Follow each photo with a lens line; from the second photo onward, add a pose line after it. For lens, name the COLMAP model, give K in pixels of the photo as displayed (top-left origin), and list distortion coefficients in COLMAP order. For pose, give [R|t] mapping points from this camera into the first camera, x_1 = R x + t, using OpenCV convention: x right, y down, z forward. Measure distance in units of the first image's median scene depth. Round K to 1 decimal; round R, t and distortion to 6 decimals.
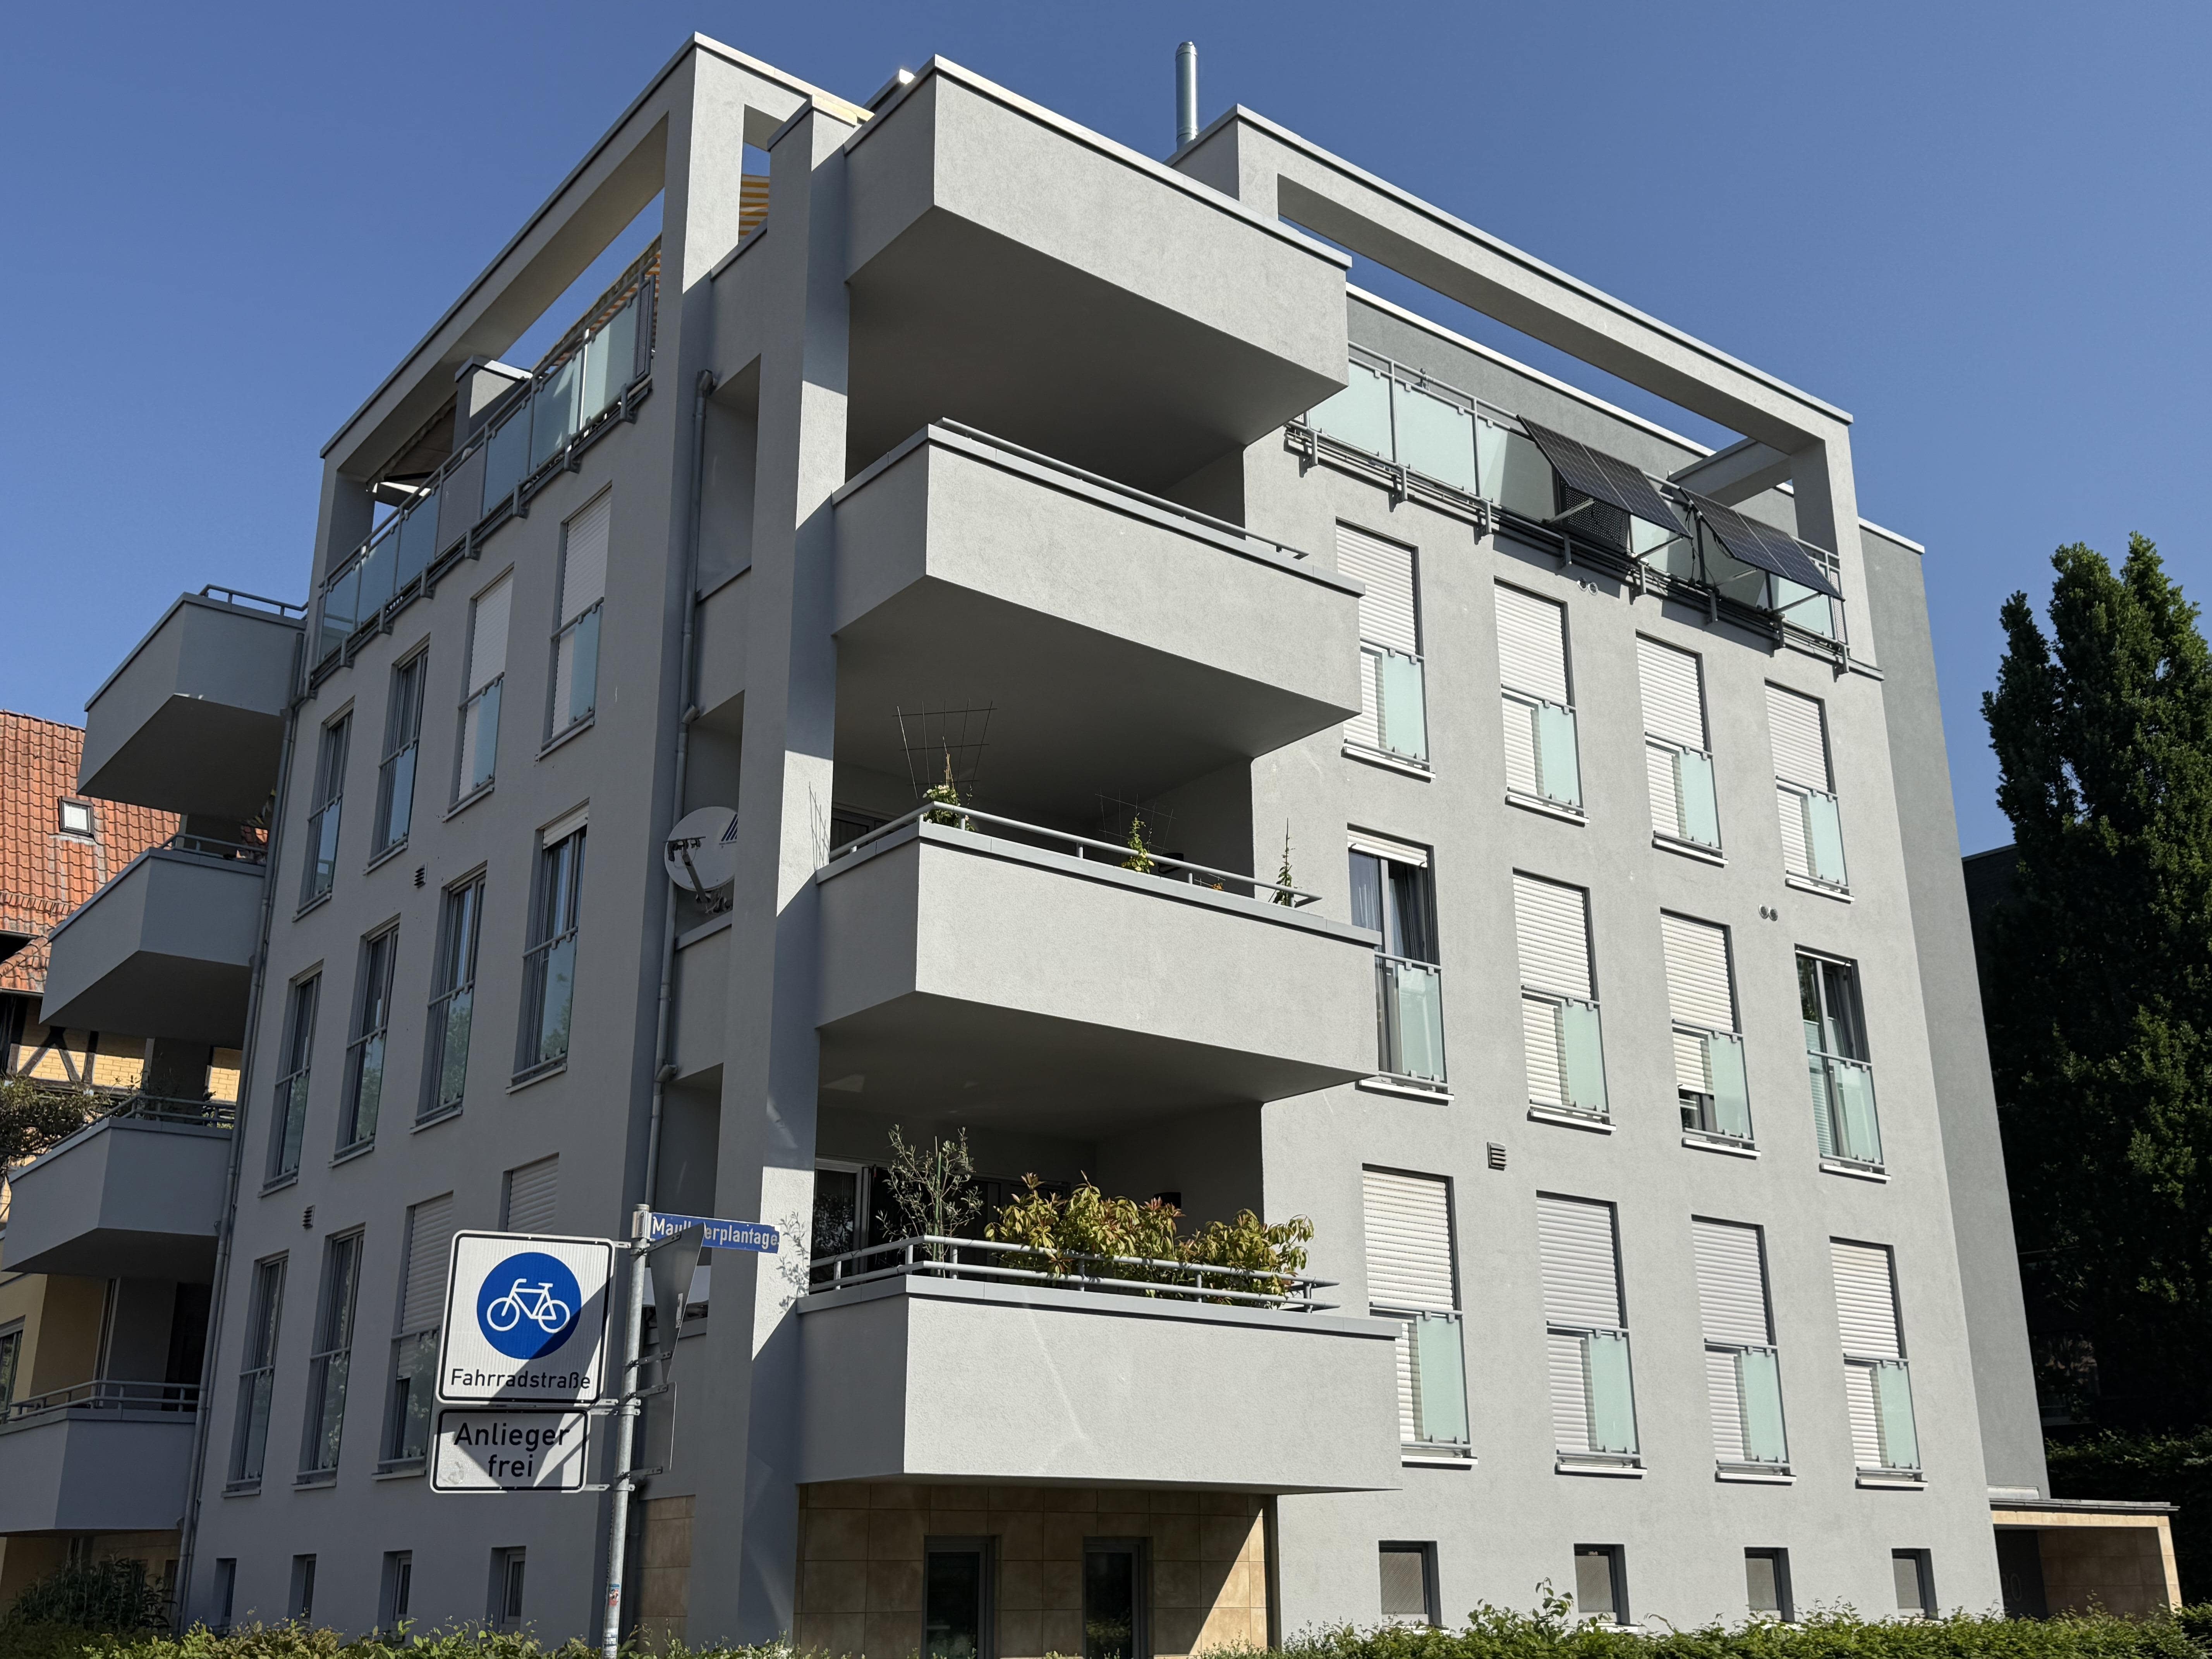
lens RADIAL K [[2193.3, 0, 1103.5], [0, 2193.3, 827.7], [0, 0, 1]] dist [0.001653, 0.000000]
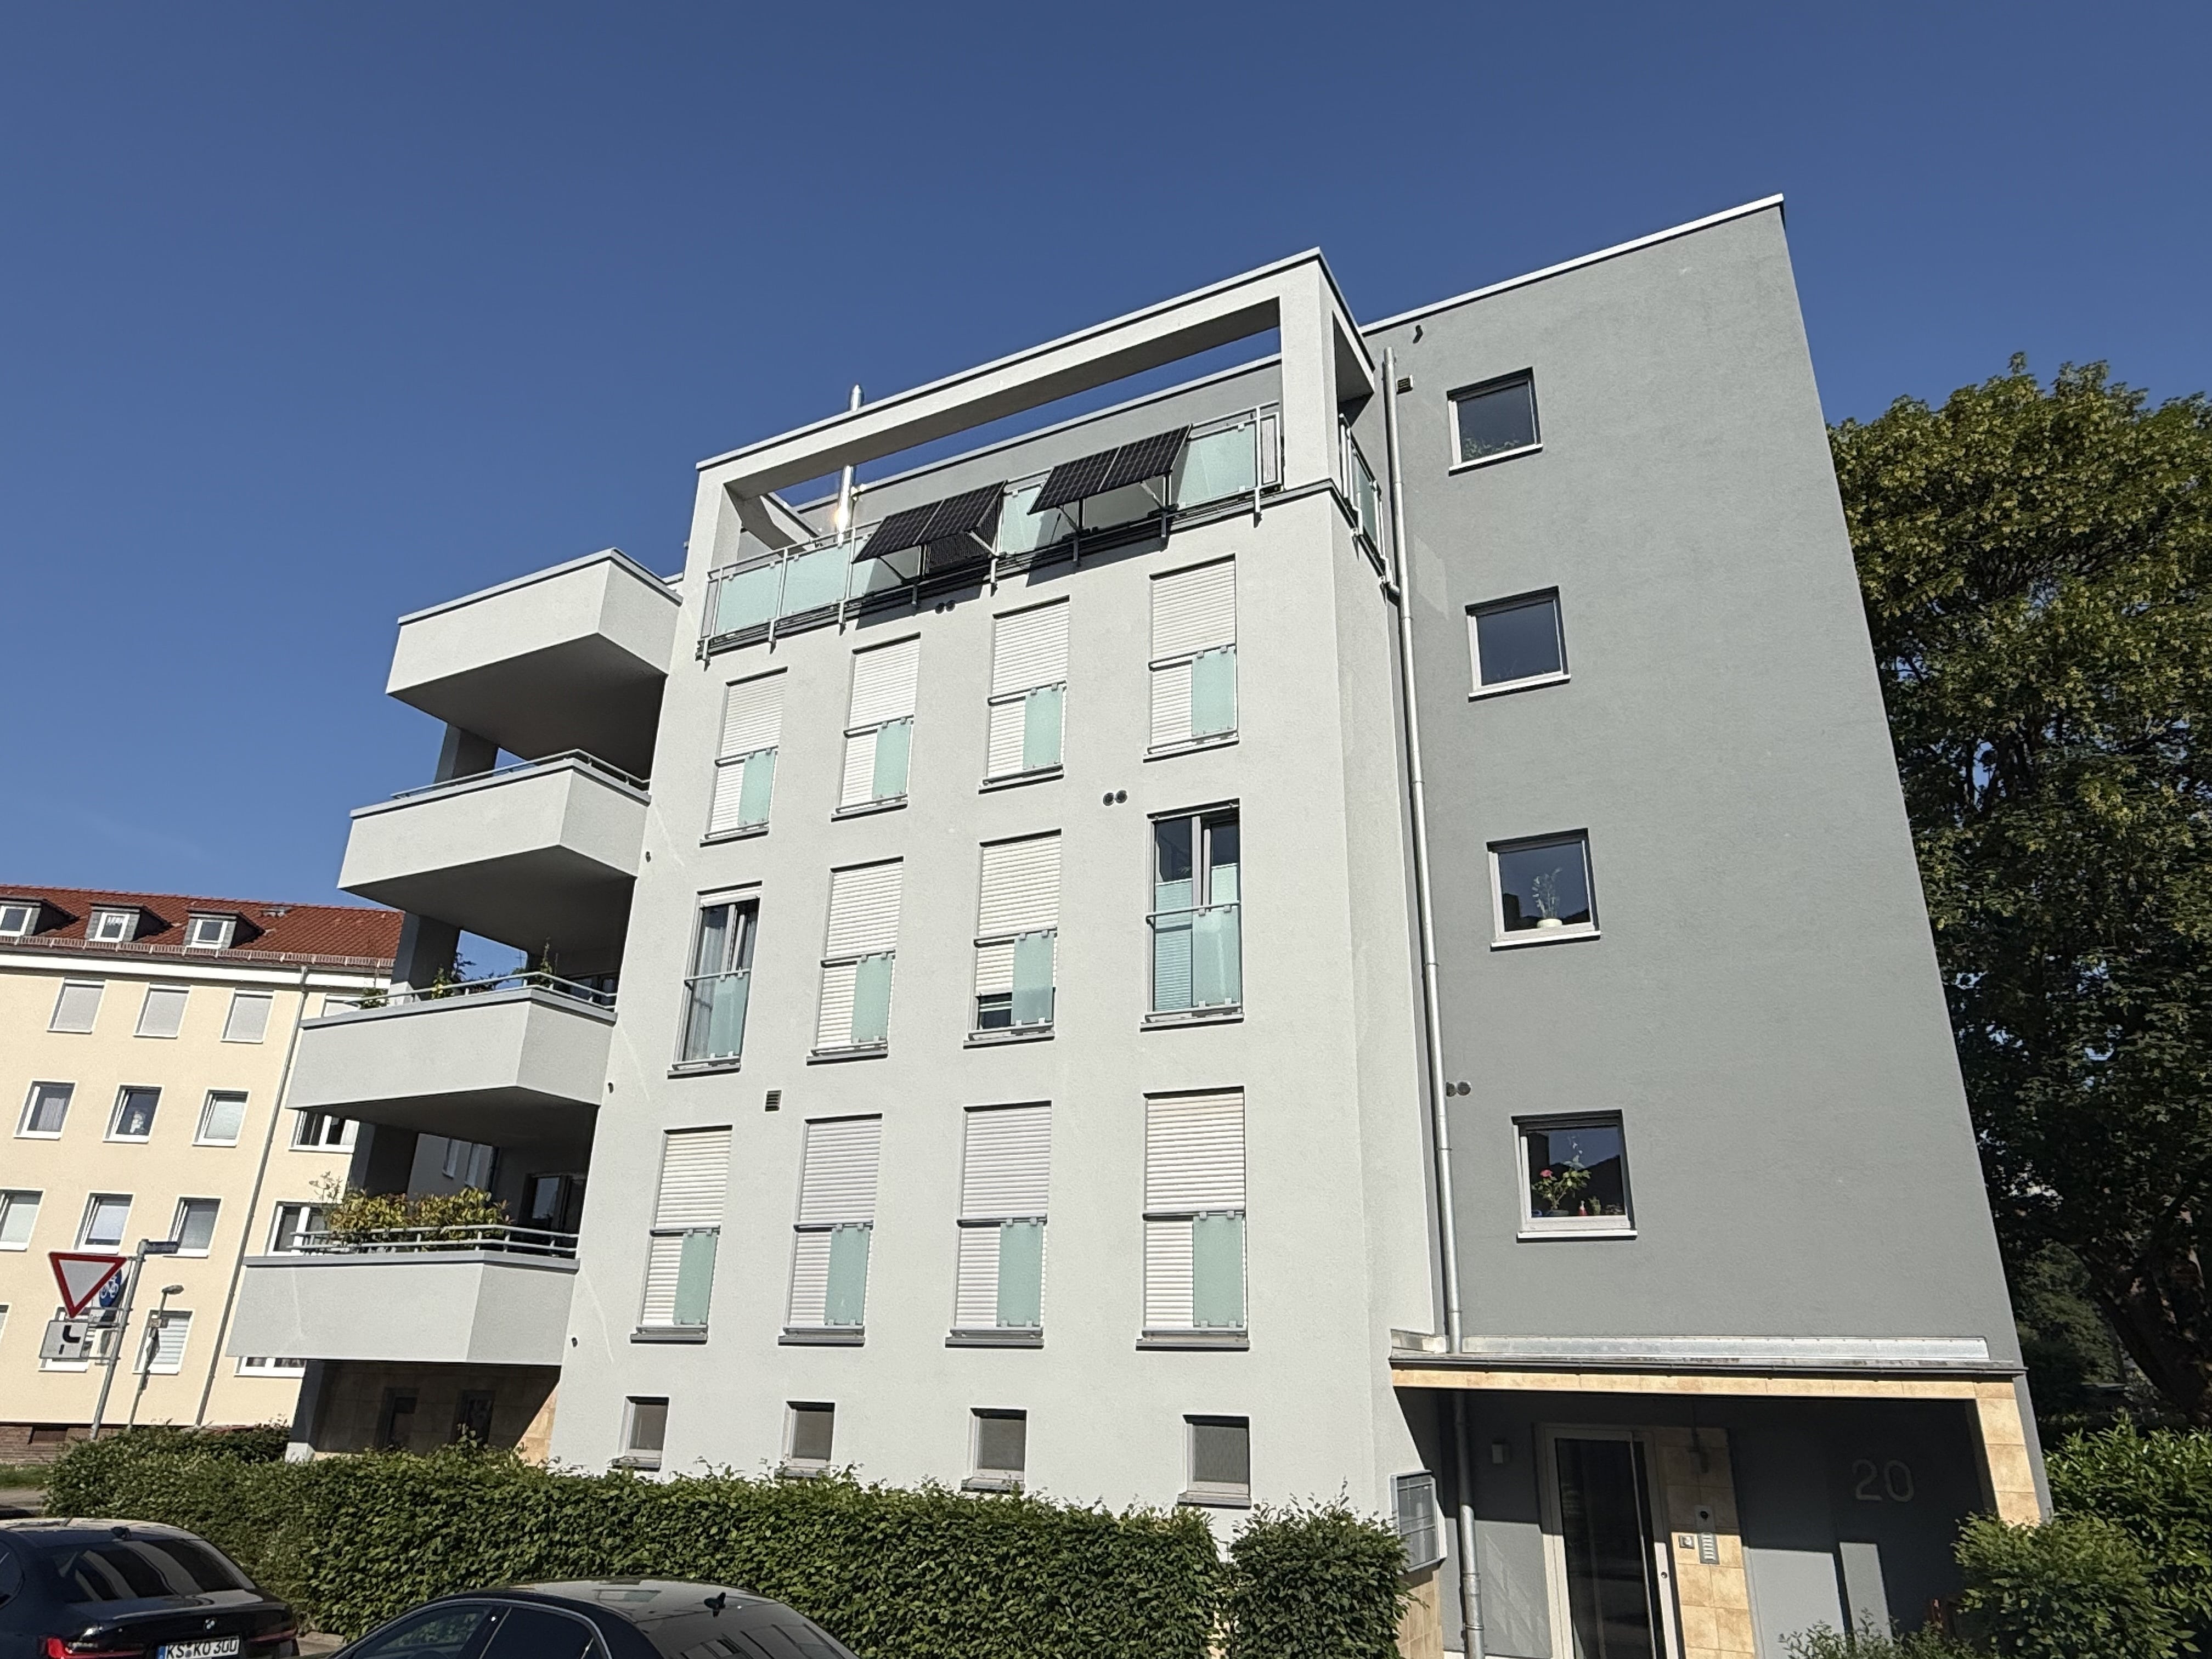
lens RADIAL K [[1444.5, 0, 1101.9], [0, 1444.5, 826.5], [0, 0, 1]] dist [-0.049988, -0.002429]
pose [[0.431054, -0.335896, -0.837476, 0.904486], [0.262849, 0.934621, -0.239569, 0.223056], [0.863194, -0.116862, 0.491162, 0.678588]]
